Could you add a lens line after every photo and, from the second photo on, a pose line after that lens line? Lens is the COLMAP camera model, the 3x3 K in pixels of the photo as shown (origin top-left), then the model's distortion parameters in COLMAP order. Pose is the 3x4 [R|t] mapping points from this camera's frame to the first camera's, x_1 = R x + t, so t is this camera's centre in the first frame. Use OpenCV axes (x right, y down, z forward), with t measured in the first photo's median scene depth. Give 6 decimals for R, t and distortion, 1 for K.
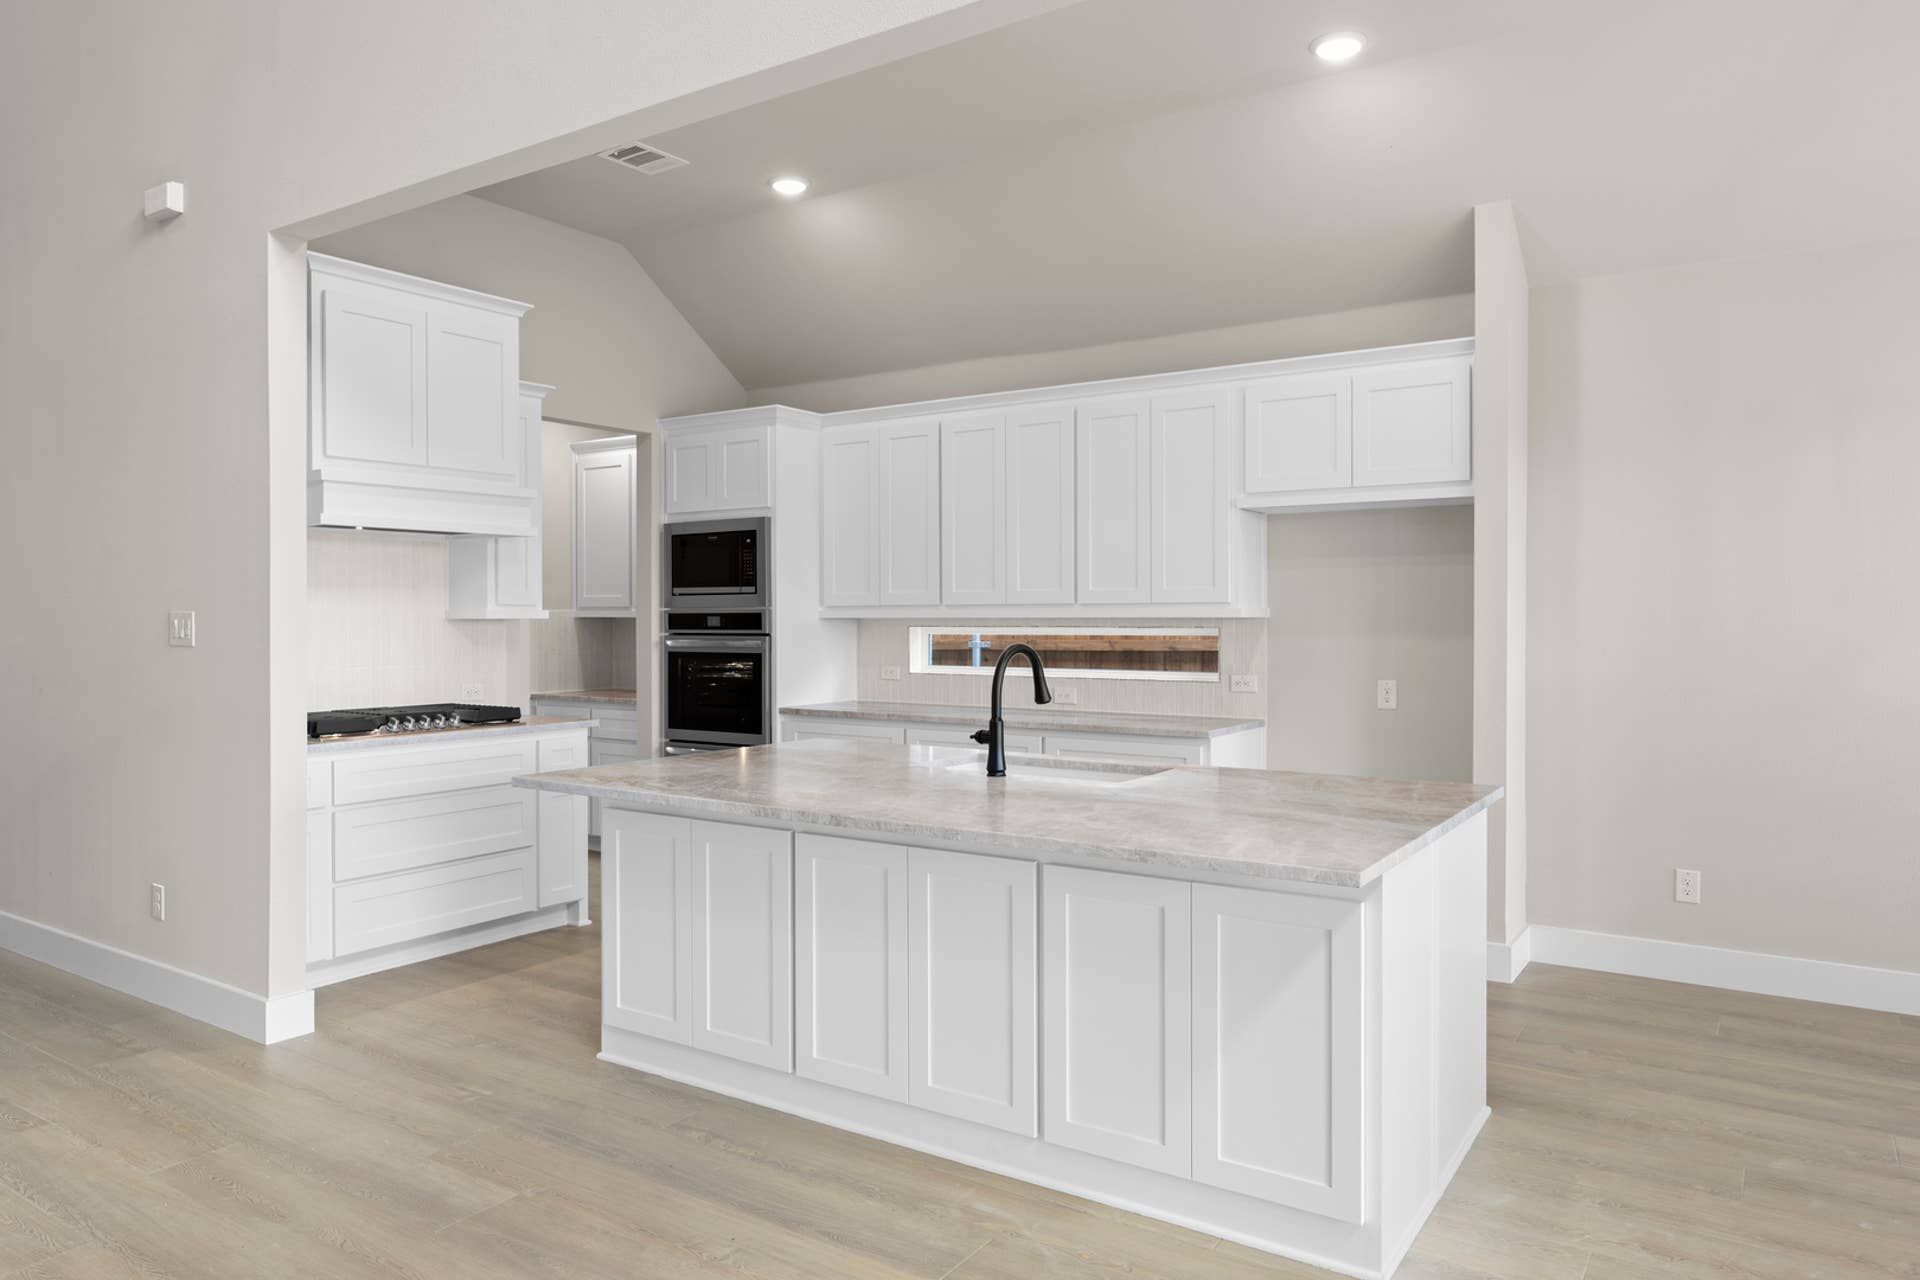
lens RADIAL K [[1251.4, 0, 936.7], [0, 1251.4, 630.5], [0, 0, 1]] dist [-0.001970, 0.004462]
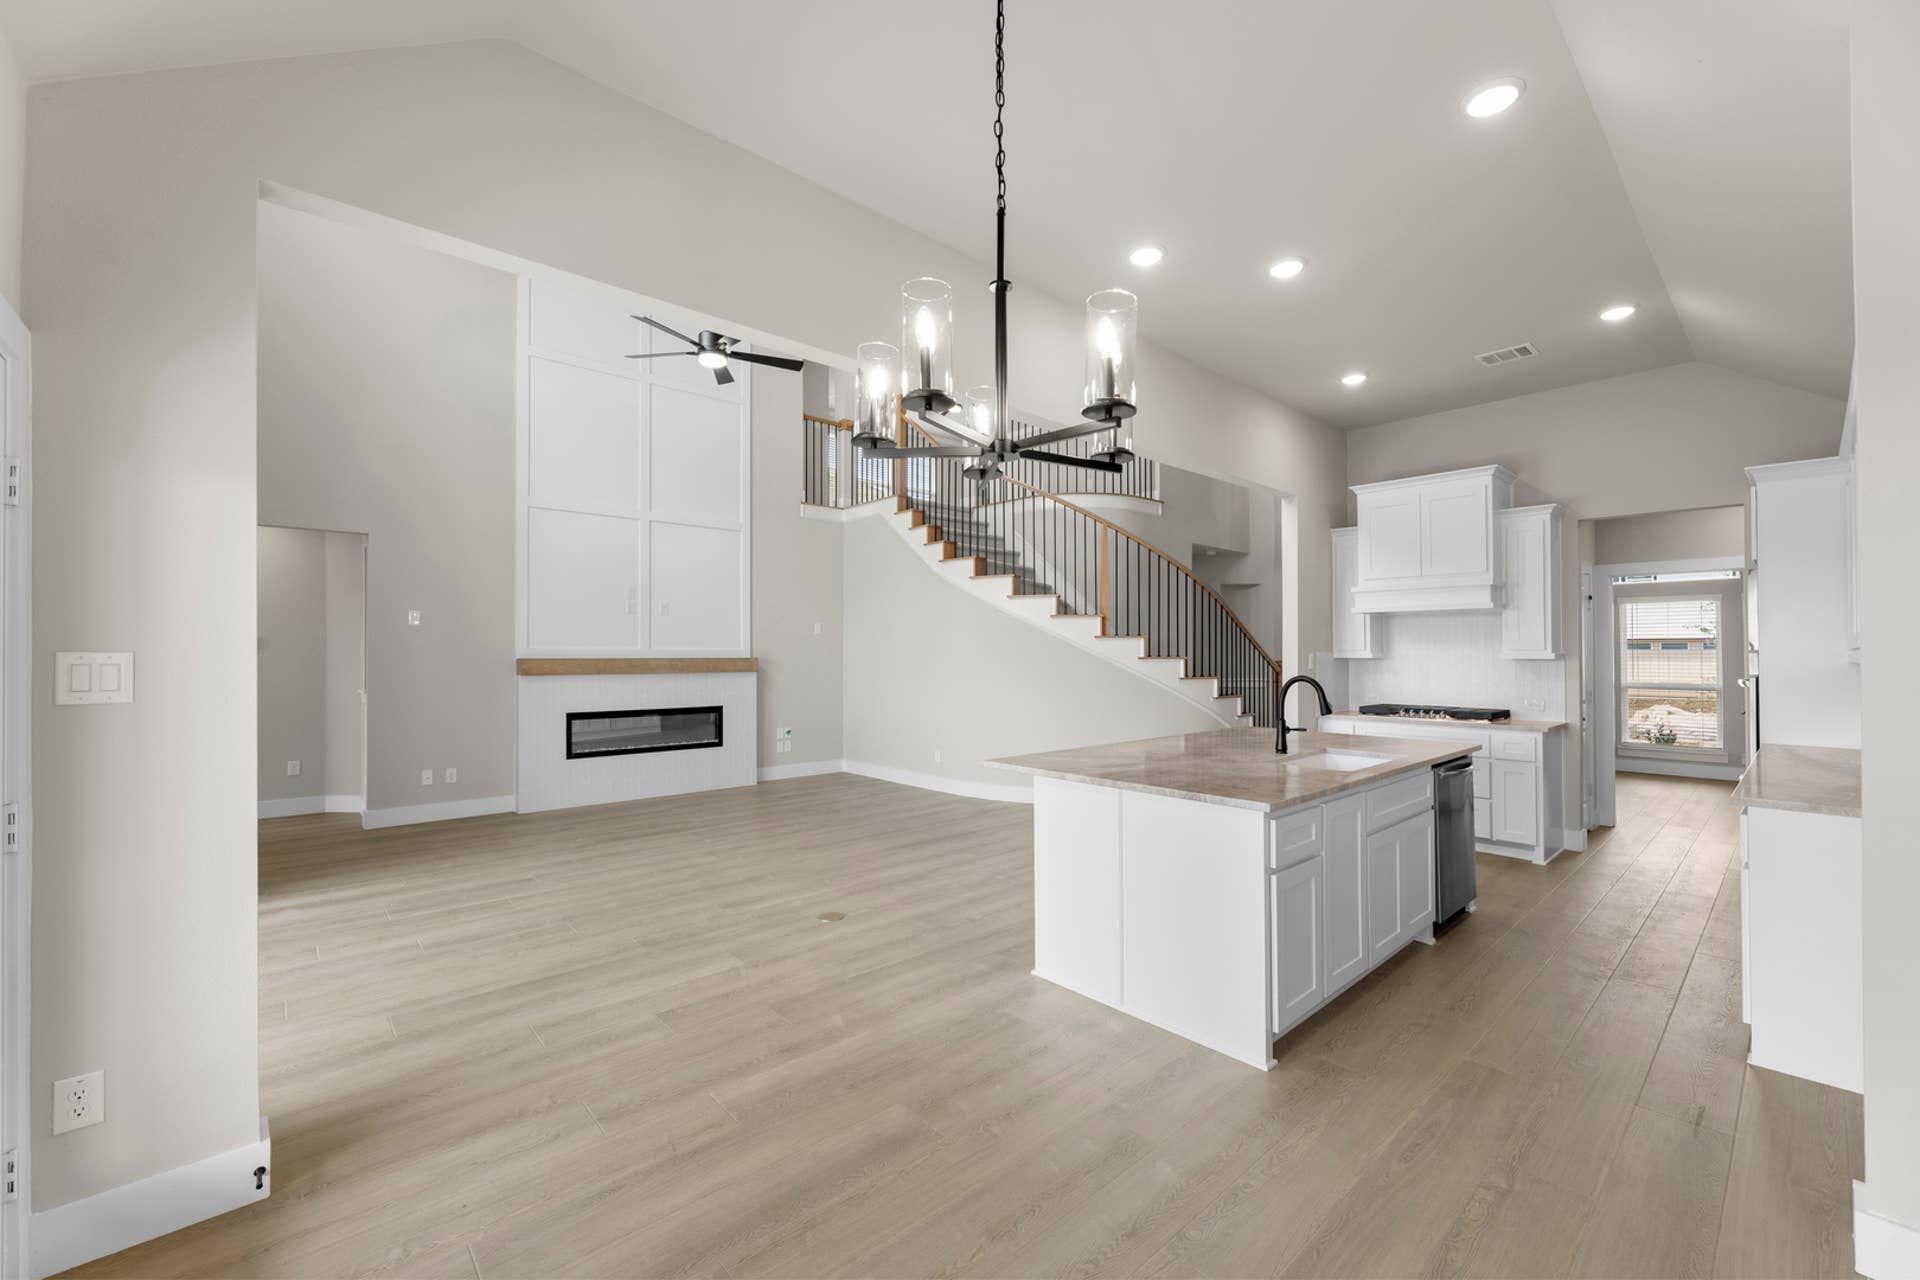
lens RADIAL K [[768.6, 0, 997.6], [0, 768.6, 677.6], [0, 0, 1]] dist [-0.000867, 0.000804]
pose [[-0.210641, 0.032140, -0.977035, 0.781283], [-0.014853, 0.999239, 0.036073, -0.011745], [0.977451, 0.022111, -0.210003, 0.575851]]
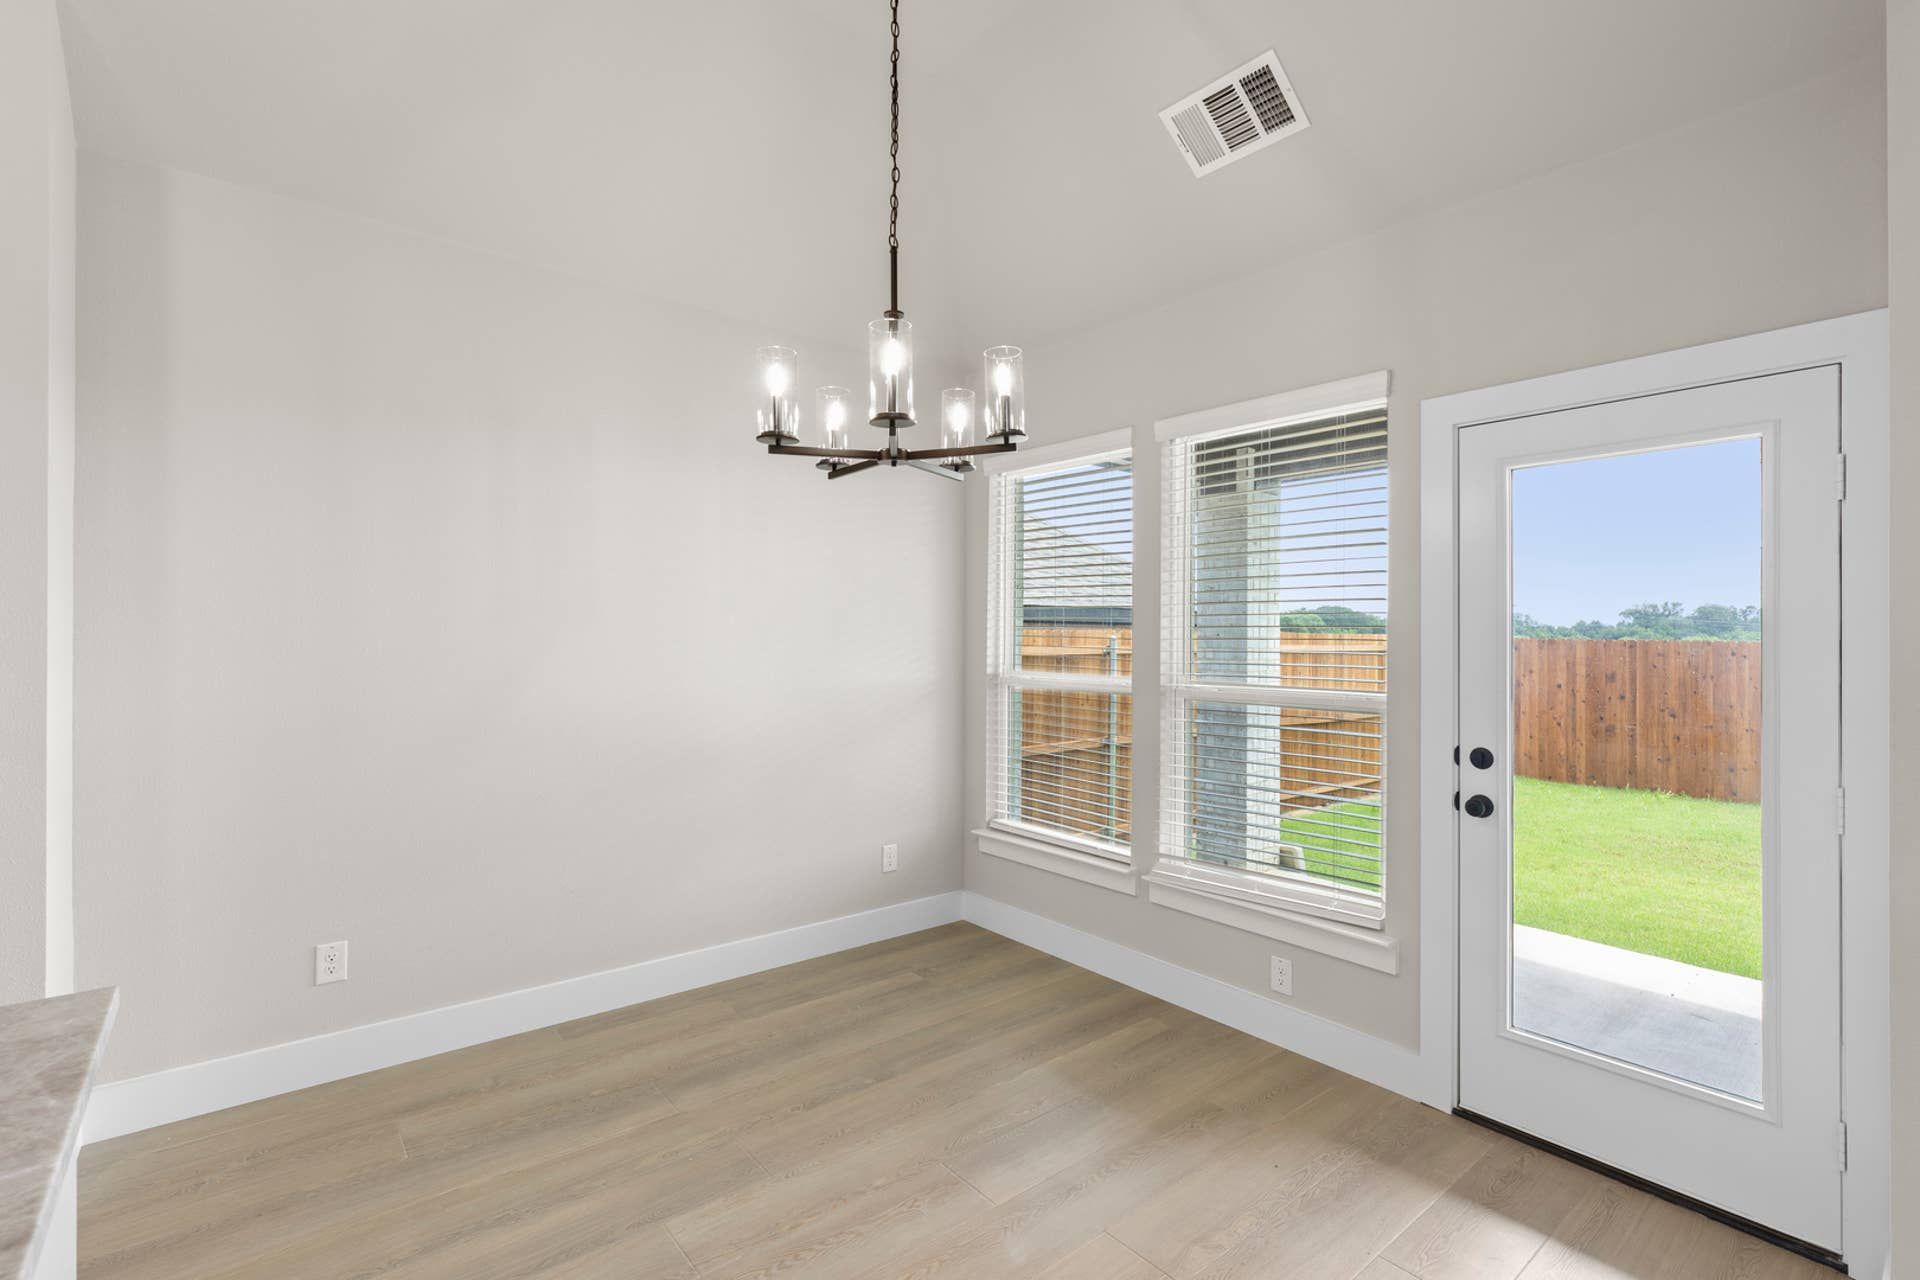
lens RADIAL K [[872.0, 0, 991.5], [0, 872.0, 643.8], [0, 0, 1]] dist [-0.003033, 0.000802]
pose [[0.265057, -0.002771, 0.964229, 0.141714], [0.004309, 0.999989, 0.001689, -0.005635], [-0.964223, 0.003707, 0.265066, 0.374875]]
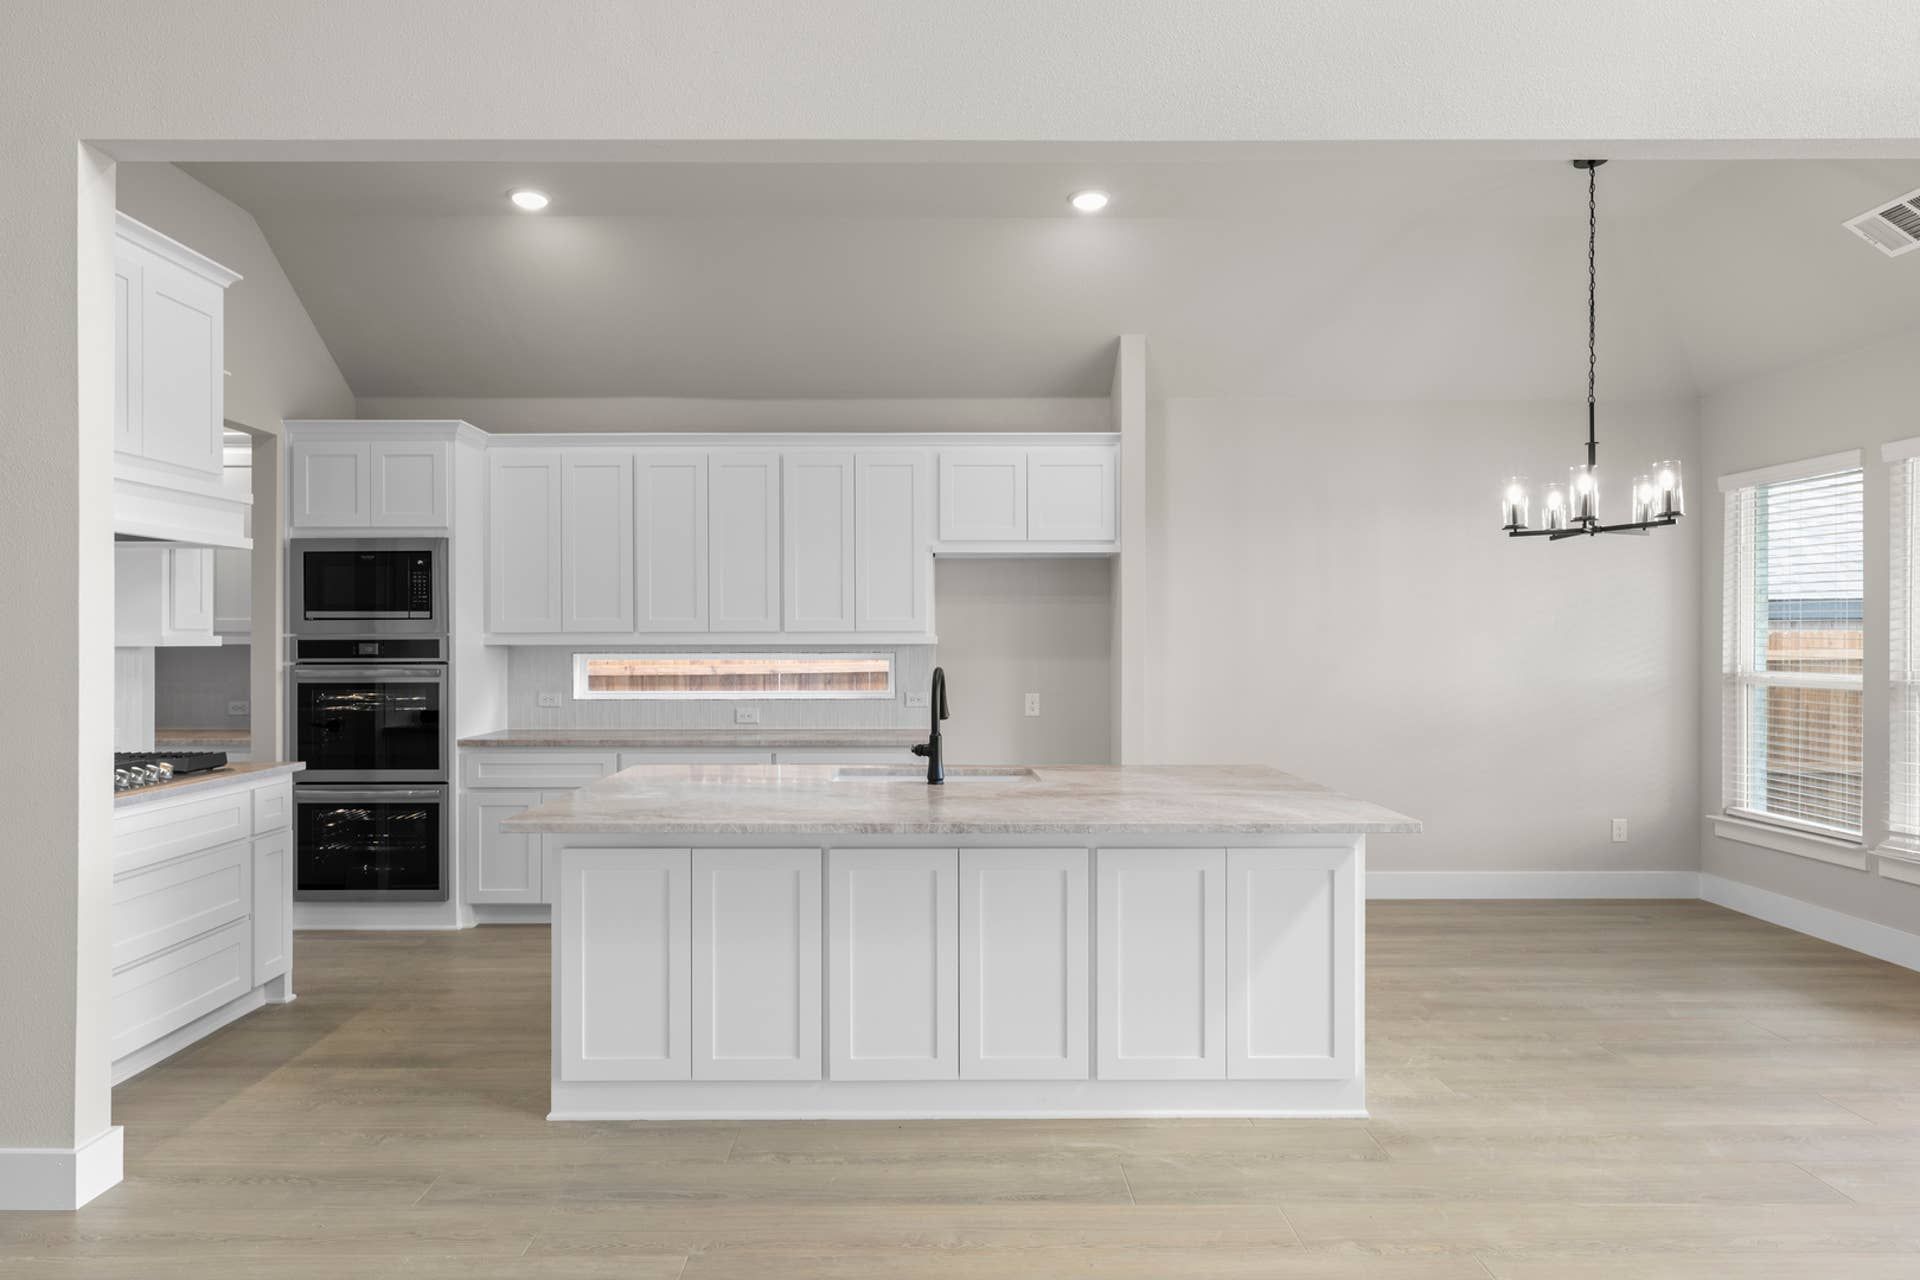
lens RADIAL K [[1138.0, 0, 935.4], [0, 1138.0, 646.5], [0, 0, 1]] dist [0.001591, 0.000693]
pose [[0.827038, -0.002256, 0.562141, -0.364565], [0.006758, 0.999960, -0.005930, -0.001515], [-0.562105, 0.008703, 0.827020, 0.099629]]
